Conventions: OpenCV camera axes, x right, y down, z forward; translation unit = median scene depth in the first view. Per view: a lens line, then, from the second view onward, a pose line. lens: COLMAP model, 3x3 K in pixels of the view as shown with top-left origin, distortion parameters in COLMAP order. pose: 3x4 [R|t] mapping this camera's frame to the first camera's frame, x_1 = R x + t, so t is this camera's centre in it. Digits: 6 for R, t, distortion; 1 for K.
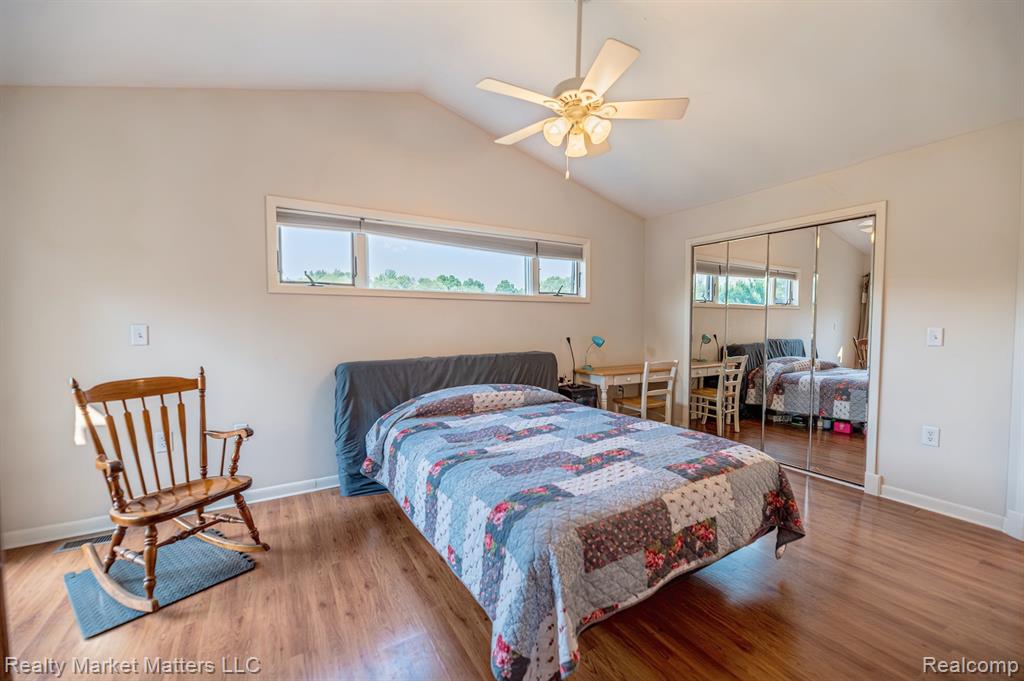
lens RADIAL K [[416.5, 0, 516.3], [0, 416.5, 338.7], [0, 0, 1]] dist [0.003051, -0.000105]
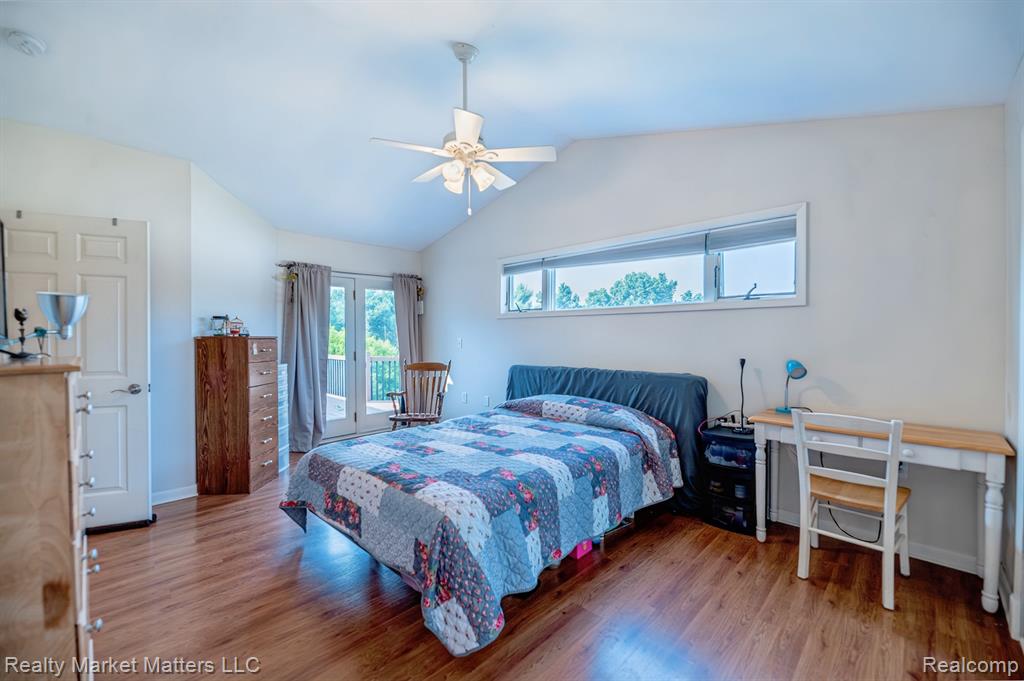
lens RADIAL K [[416.5, 0, 515.1], [0, 416.5, 339.6], [0, 0, 1]] dist [0.003051, -0.000105]
pose [[0.247912, 0.009723, -0.968734, 0.924292], [-0.036911, 0.999318, 0.000584, -0.028930], [0.968079, 0.035612, 0.248102, 0.605915]]
